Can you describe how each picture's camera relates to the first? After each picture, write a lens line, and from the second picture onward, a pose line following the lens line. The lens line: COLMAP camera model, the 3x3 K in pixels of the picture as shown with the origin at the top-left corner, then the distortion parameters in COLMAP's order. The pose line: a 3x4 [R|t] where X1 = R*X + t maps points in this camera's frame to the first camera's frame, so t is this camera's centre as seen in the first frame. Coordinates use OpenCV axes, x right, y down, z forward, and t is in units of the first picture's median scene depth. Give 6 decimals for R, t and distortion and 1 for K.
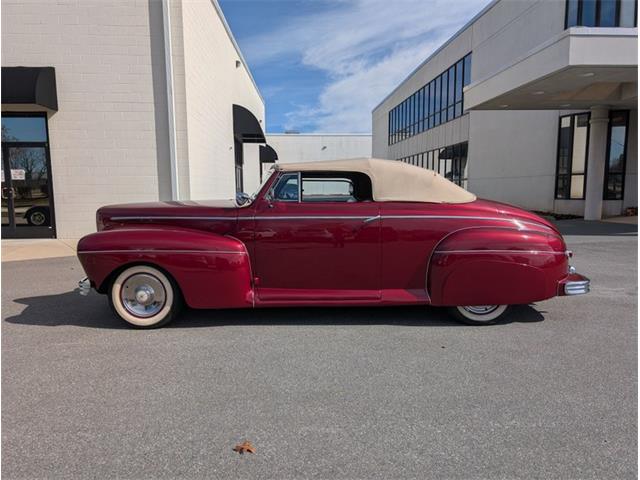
lens RADIAL K [[462.8, 0, 319.4], [0, 462.8, 245.4], [0, 0, 1]] dist [0.000456, -0.002443]
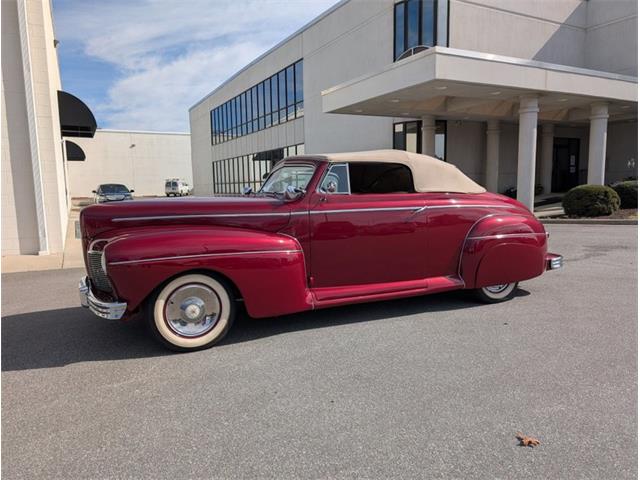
lens RADIAL K [[462.8, 0, 319.6], [0, 462.8, 238.4], [0, 0, 1]] dist [0.000456, -0.002443]
pose [[0.915762, -0.052994, 0.398210, -0.481775], [0.060112, 0.998177, -0.005401, -0.001694], [-0.397197, 0.028884, 0.917279, 0.145663]]
